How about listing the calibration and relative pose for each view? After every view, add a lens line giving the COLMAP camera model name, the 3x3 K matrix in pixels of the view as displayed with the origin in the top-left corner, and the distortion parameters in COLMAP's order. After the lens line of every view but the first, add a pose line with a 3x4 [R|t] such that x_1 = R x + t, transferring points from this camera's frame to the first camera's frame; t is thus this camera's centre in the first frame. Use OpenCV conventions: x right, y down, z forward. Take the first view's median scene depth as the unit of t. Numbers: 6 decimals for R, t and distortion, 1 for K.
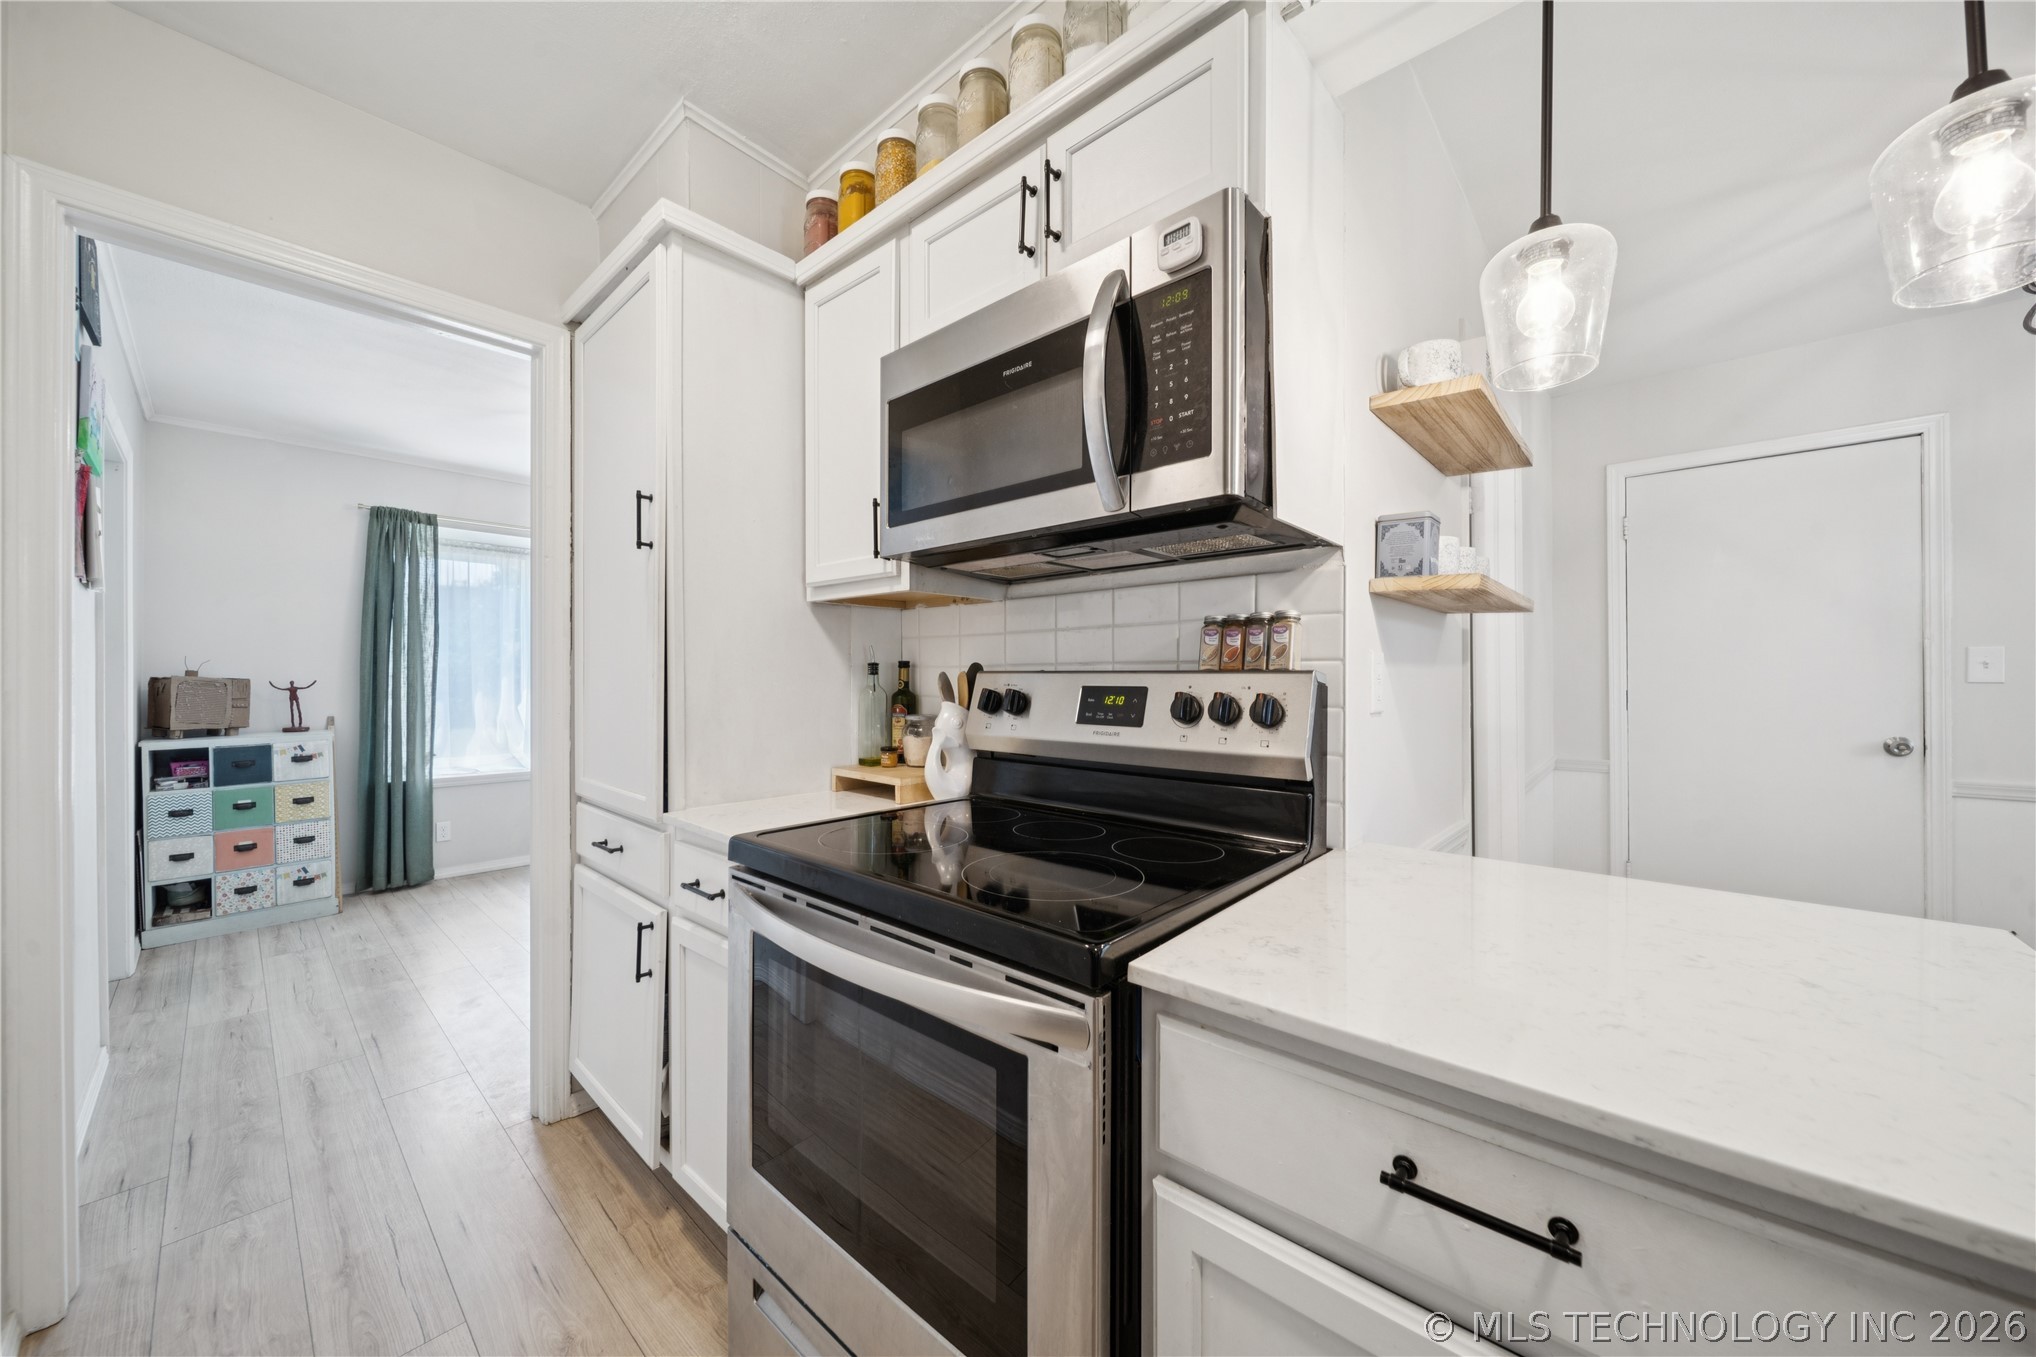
lens RADIAL K [[718.1, 0, 1015.1], [0, 718.1, 675.8], [0, 0, 1]] dist [0.000654, -0.001753]
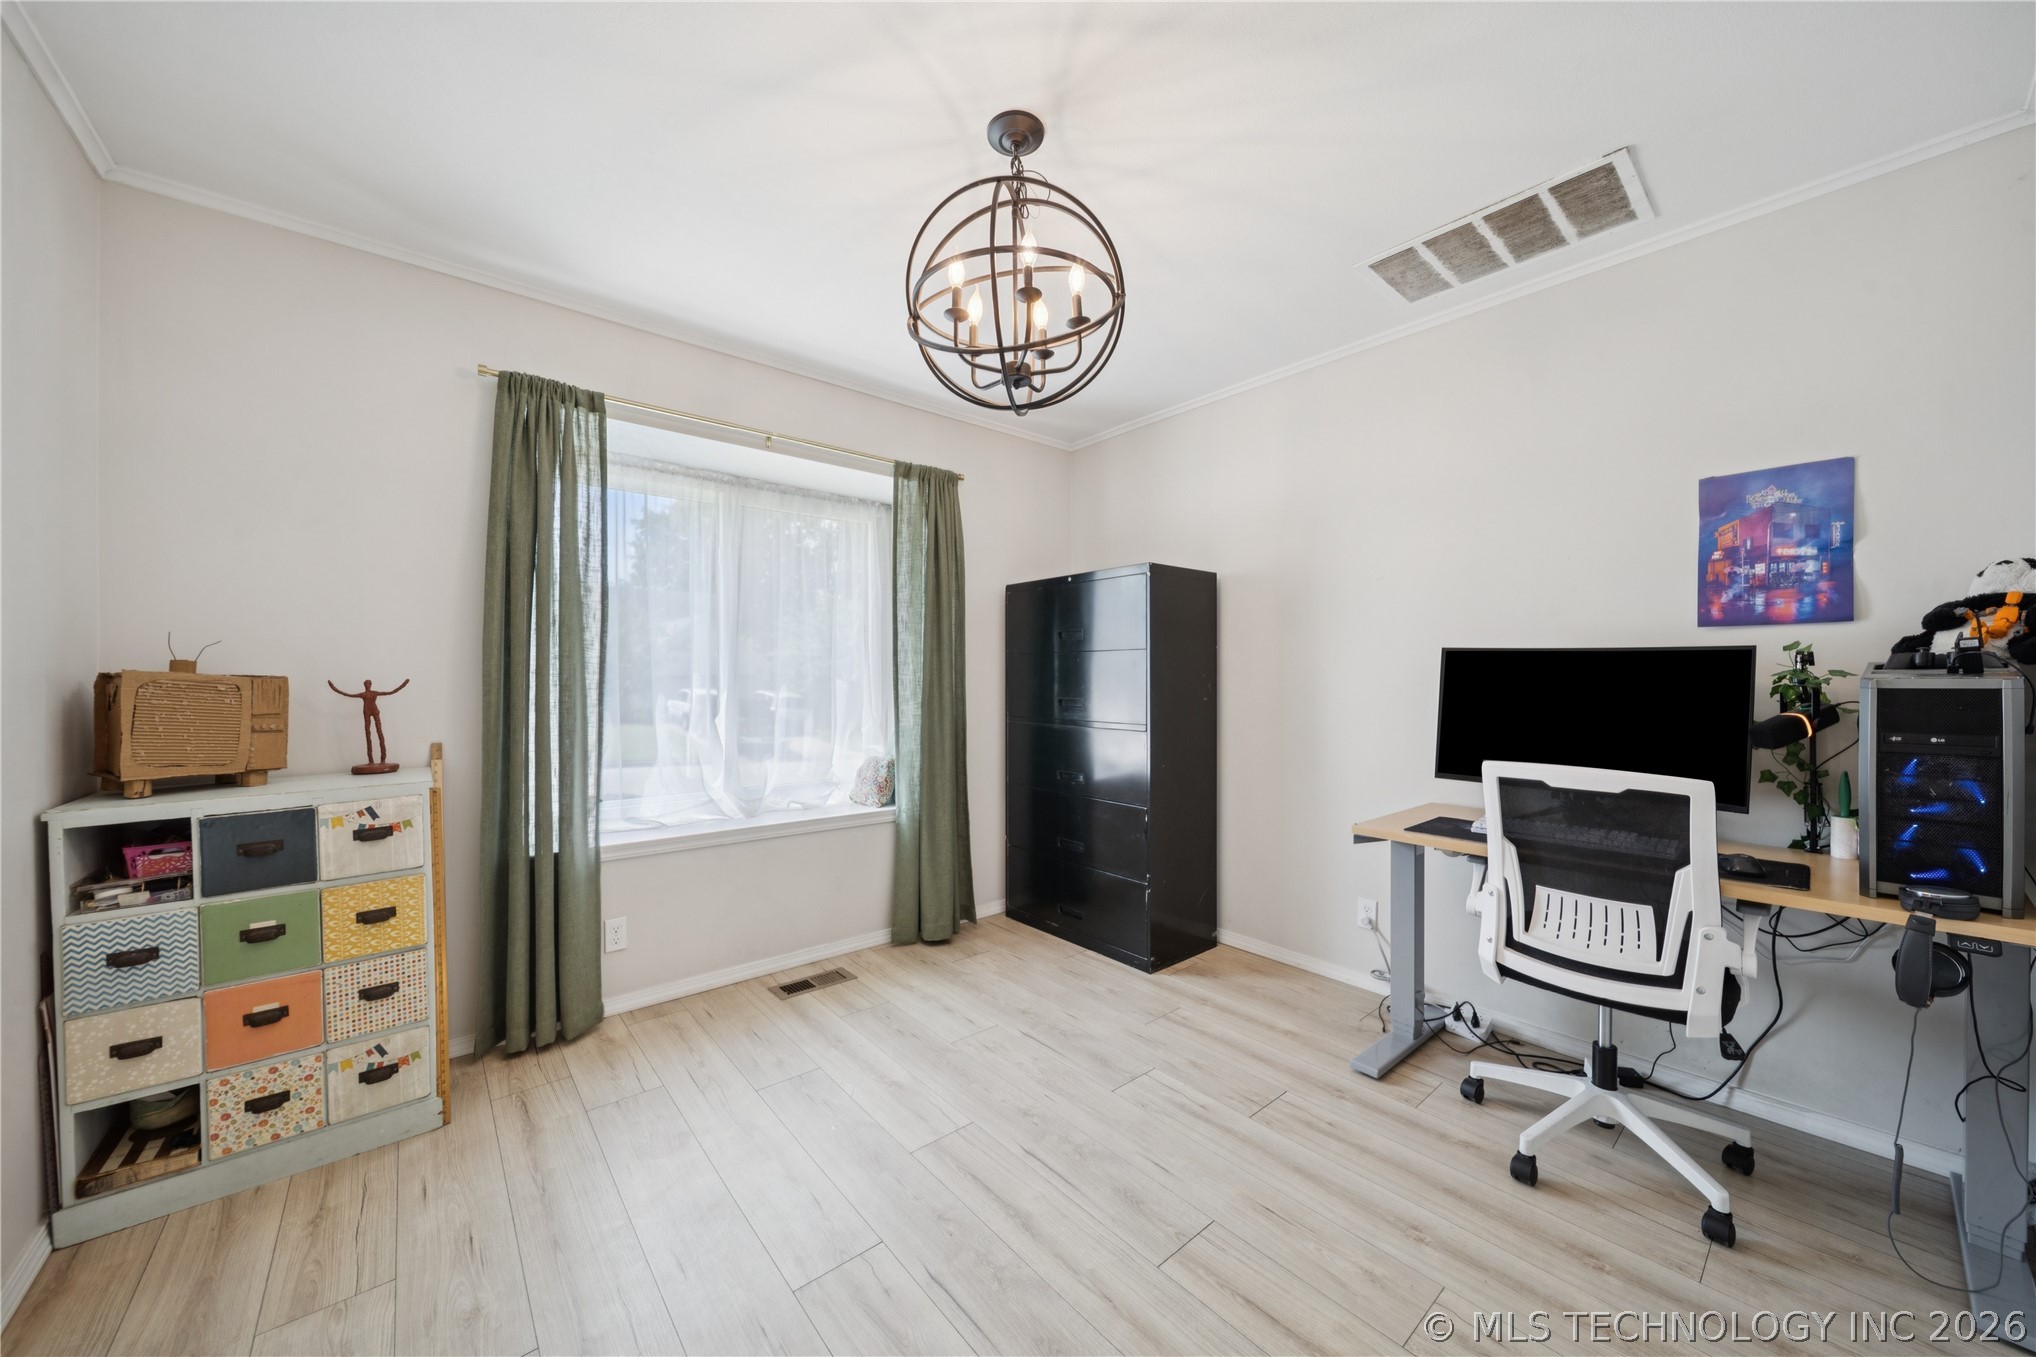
lens RADIAL K [[716.4, 0, 1021.5], [0, 716.4, 684.6], [0, 0, 1]] dist [0.000877, -0.002590]
pose [[0.991726, 0.006495, -0.128209, -0.422913], [-0.004512, 0.999866, 0.015752, -0.000461], [0.128295, -0.015043, 0.991622, 0.498134]]
